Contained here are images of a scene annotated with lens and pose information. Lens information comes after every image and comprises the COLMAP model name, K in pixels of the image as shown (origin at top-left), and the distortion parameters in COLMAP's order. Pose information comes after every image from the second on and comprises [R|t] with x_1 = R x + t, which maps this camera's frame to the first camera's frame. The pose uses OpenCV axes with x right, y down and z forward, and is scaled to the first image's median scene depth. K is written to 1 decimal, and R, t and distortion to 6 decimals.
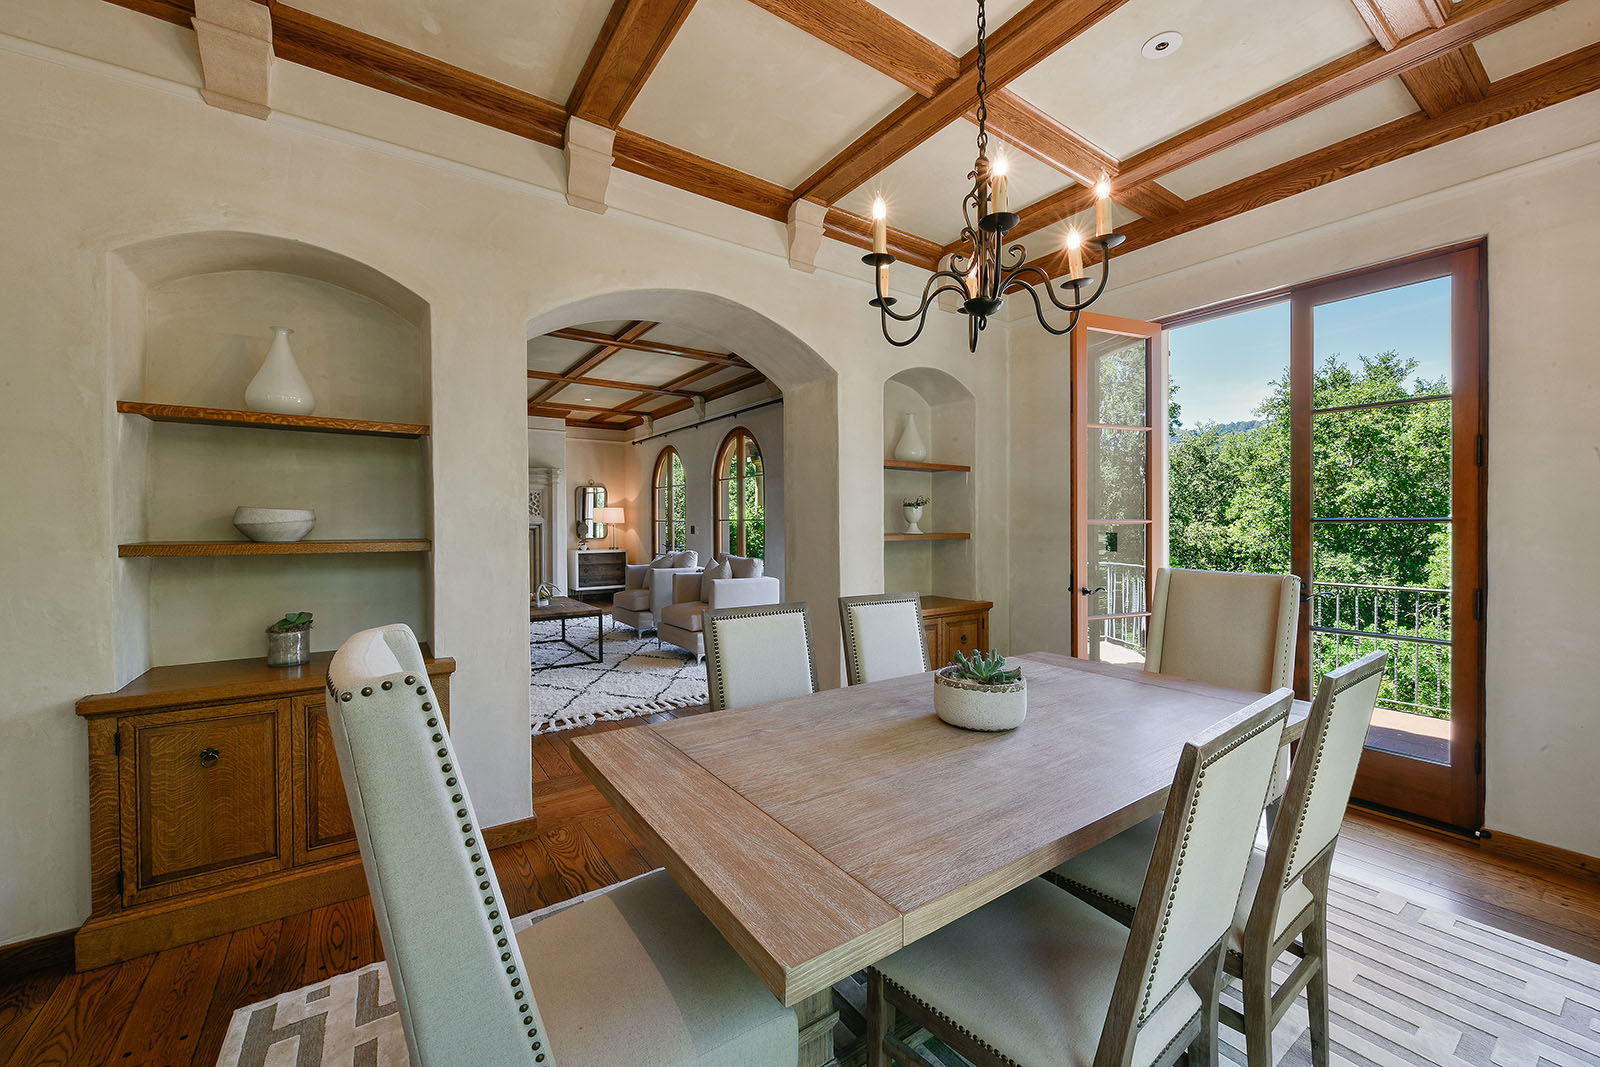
lens RADIAL K [[633.4, 0, 792.6], [0, 633.4, 529.4], [0, 0, 1]] dist [-0.009059, -0.000397]
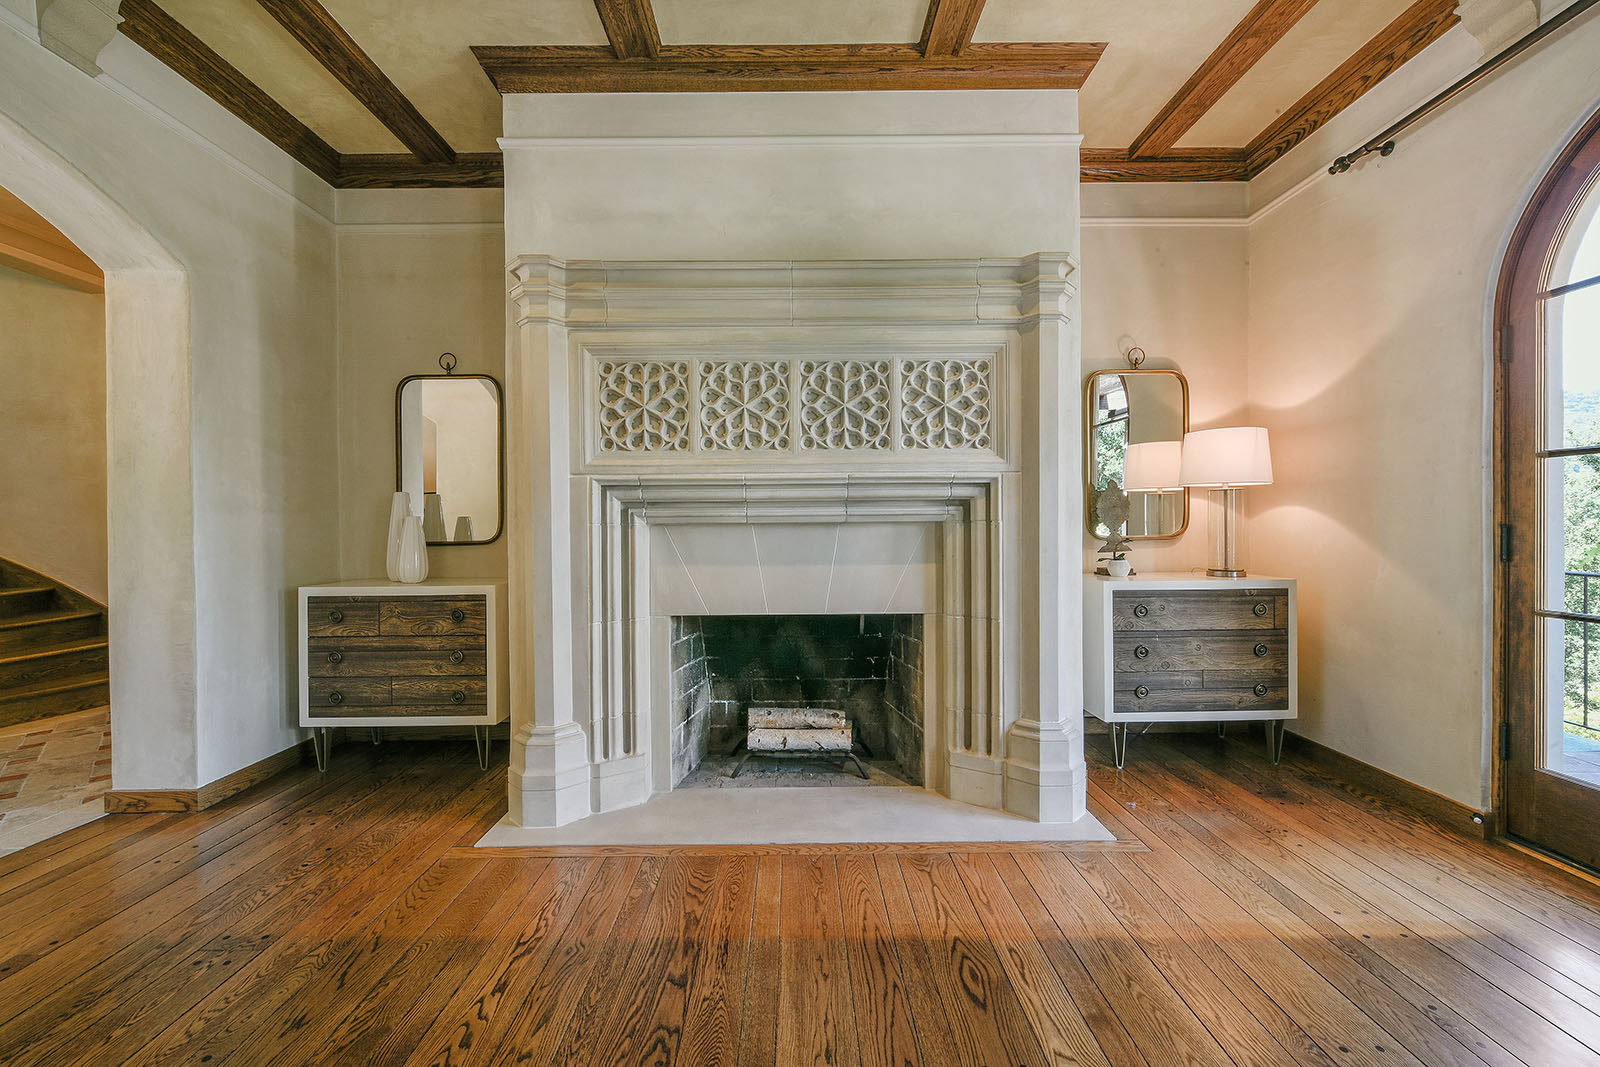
lens RADIAL K [[633.4, 0, 798.5], [0, 633.4, 532.5], [0, 0, 1]] dist [-0.009059, -0.000397]
pose [[0.817481, 0.003322, -0.575947, -0.281469], [-0.004399, 0.999990, -0.000475, 0.012485], [0.575939, 0.002922, 0.817487, 0.666127]]
